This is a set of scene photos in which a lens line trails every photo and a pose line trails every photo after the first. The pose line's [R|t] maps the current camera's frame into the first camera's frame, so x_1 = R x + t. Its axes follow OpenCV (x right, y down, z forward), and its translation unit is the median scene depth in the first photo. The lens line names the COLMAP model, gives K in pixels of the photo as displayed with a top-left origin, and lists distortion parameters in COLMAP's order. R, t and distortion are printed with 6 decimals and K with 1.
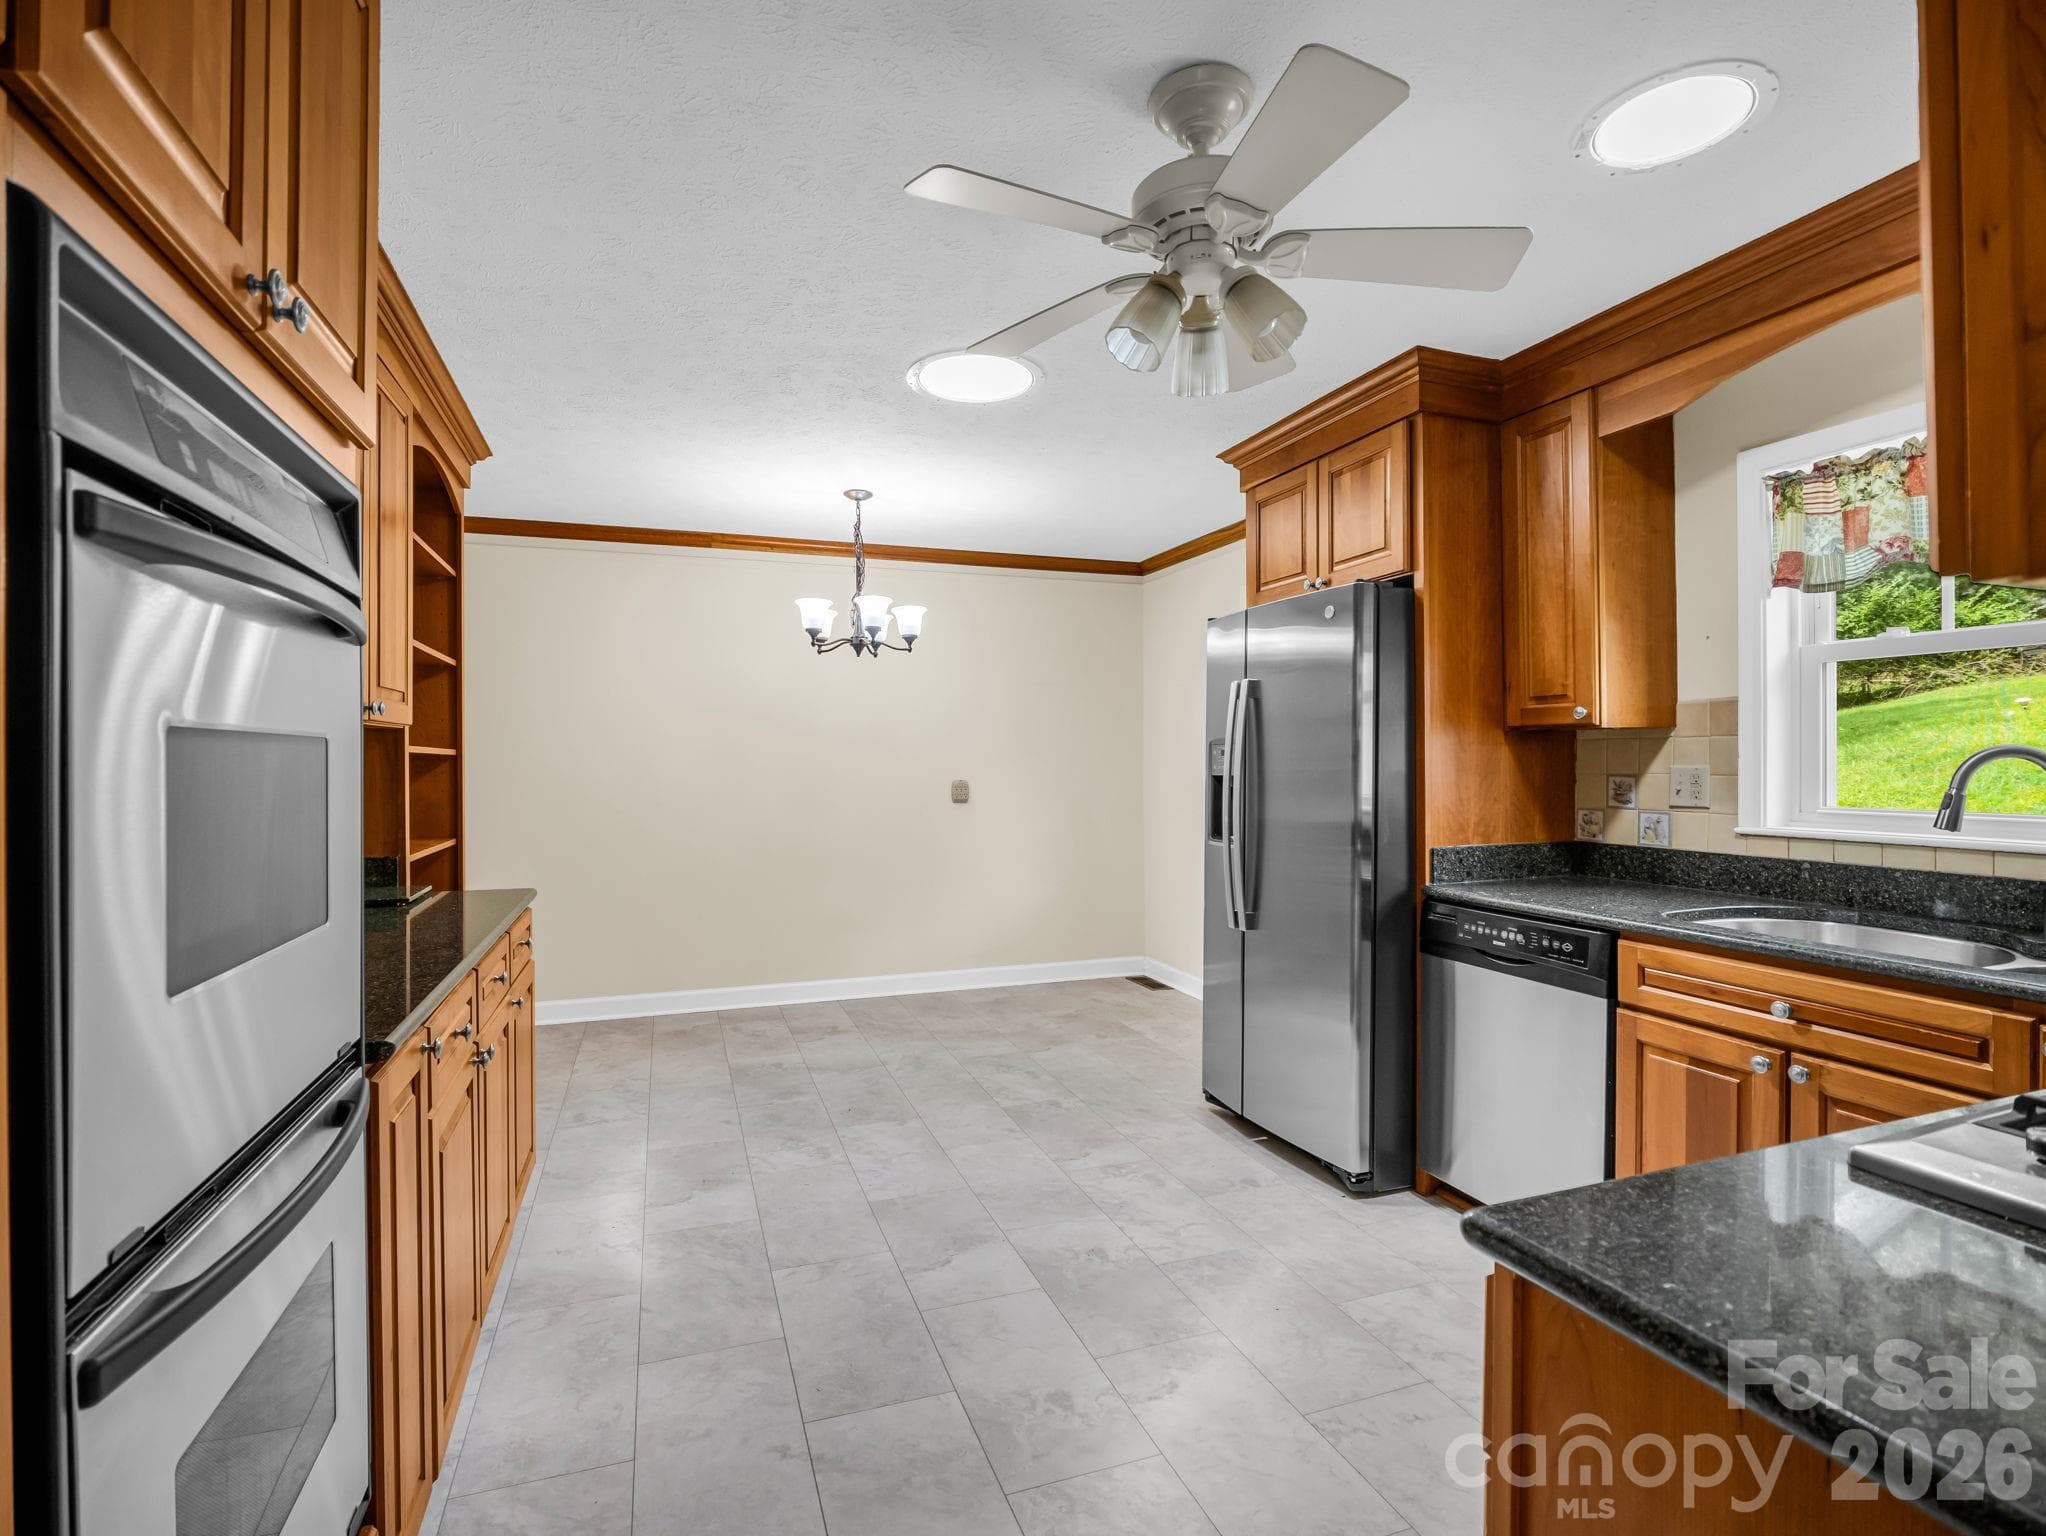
lens RADIAL K [[981.0, 0, 1027.9], [0, 981.0, 762.0], [0, 0, 1]] dist [-0.006340, -0.000284]
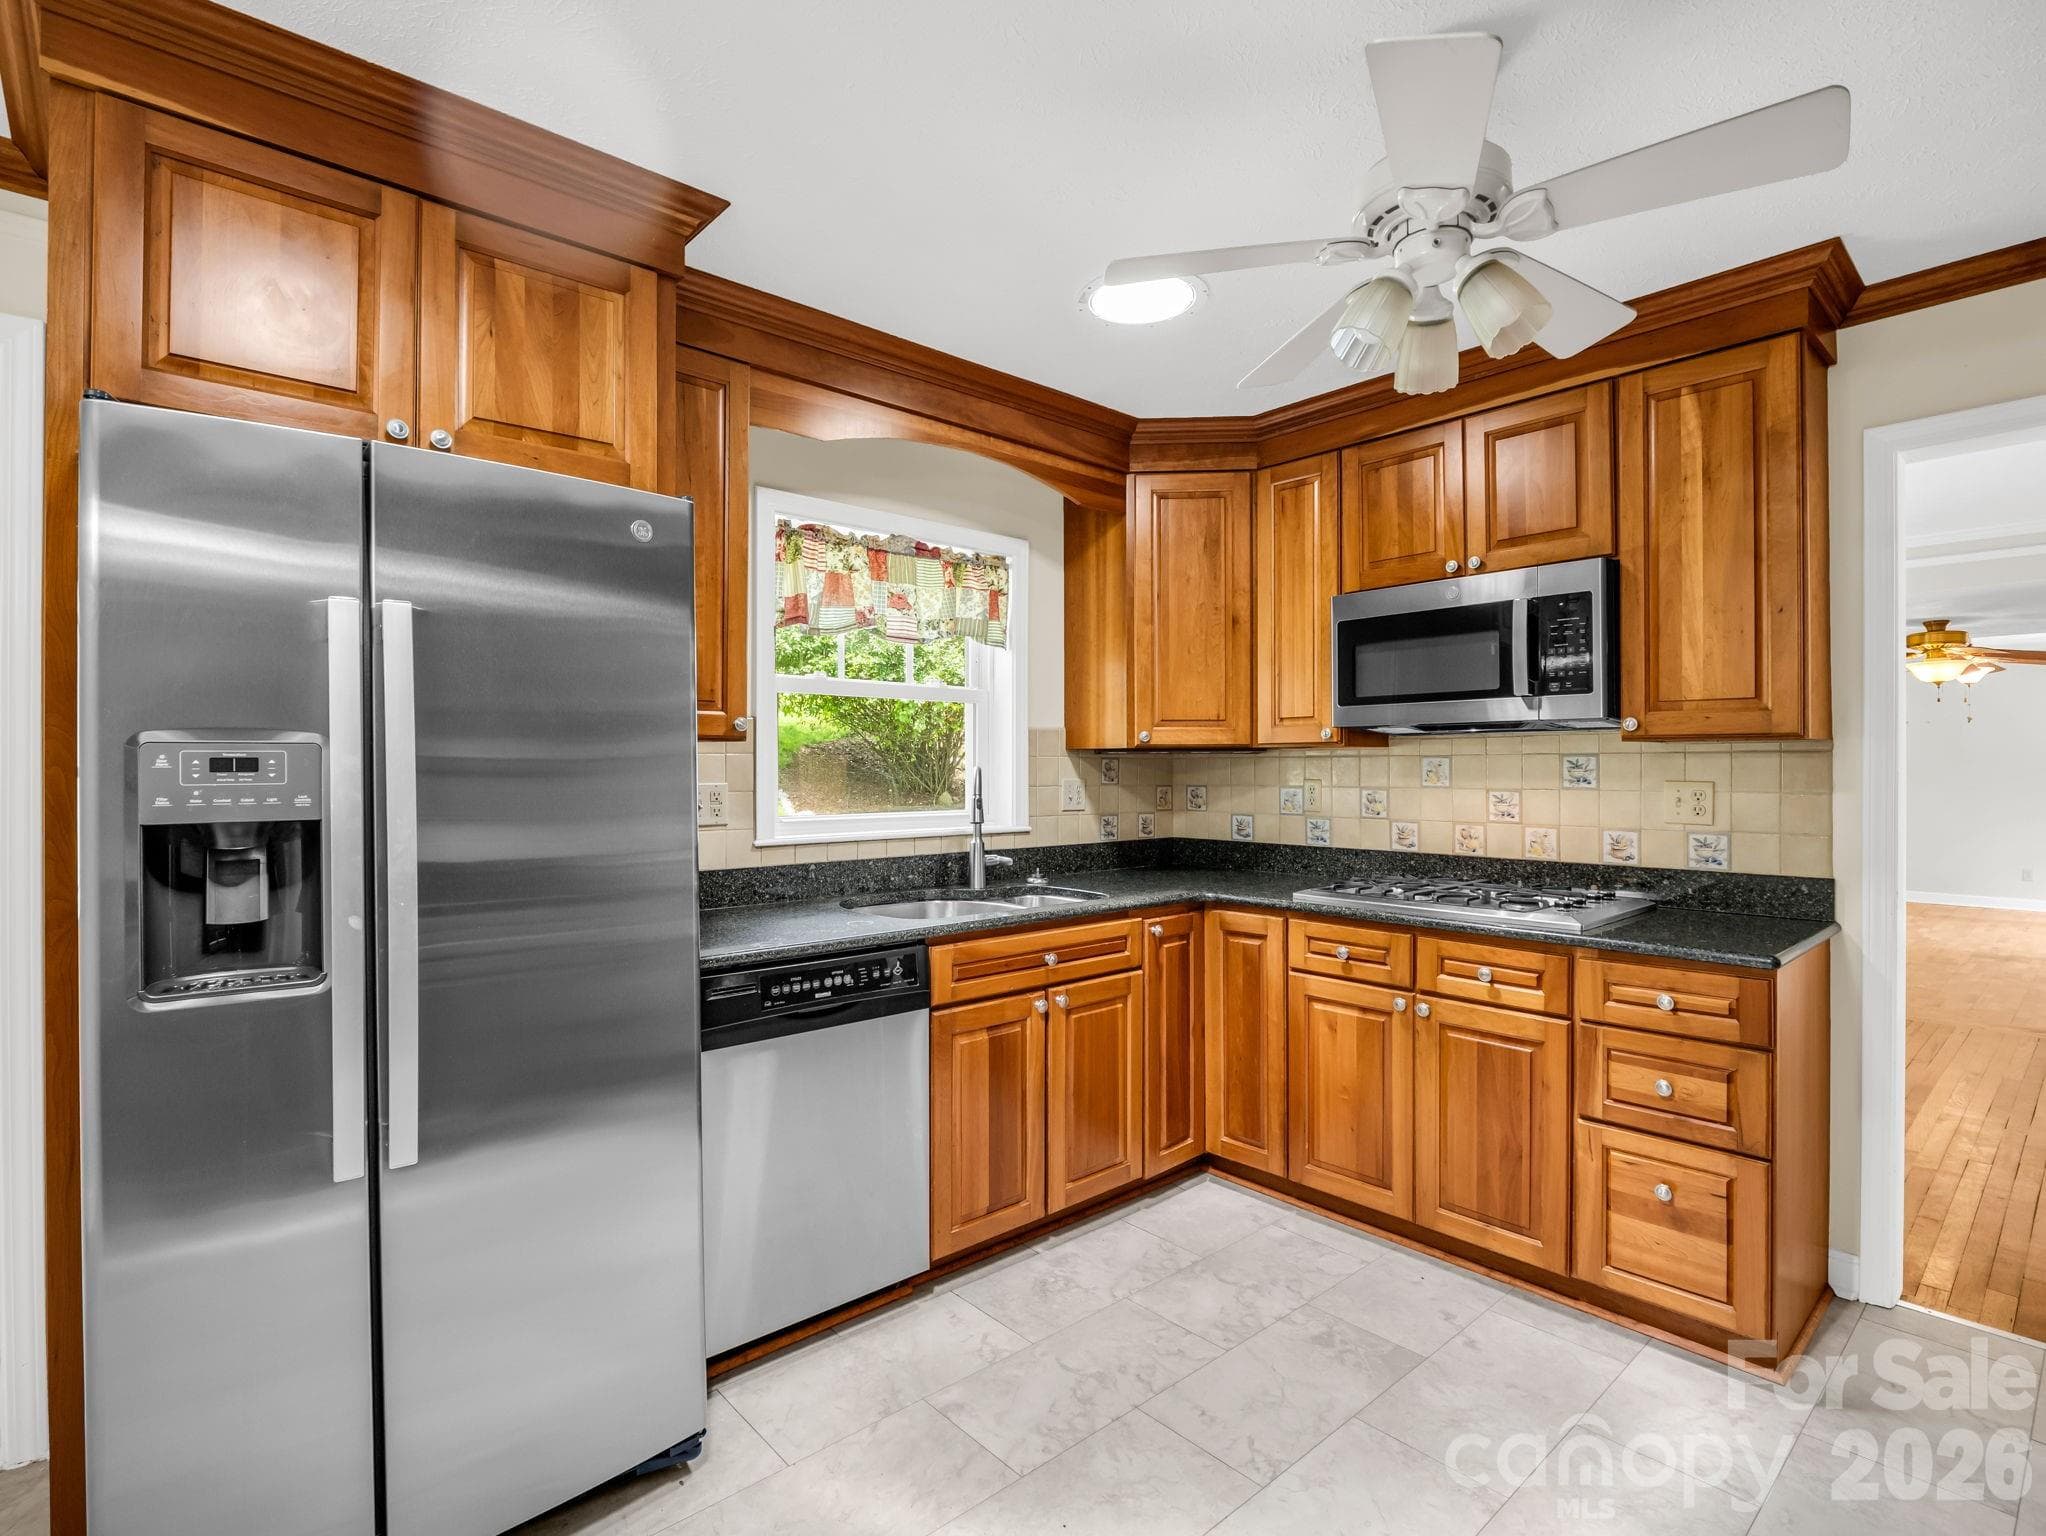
lens RADIAL K [[981.0, 0, 1025.7], [0, 981.0, 766.0], [0, 0, 1]] dist [-0.006340, -0.000284]
pose [[-0.354522, 0.005397, 0.935032, -0.384187], [0.005513, 0.999978, -0.003682, -0.008582], [-0.935031, 0.003849, -0.354544, 1.167639]]
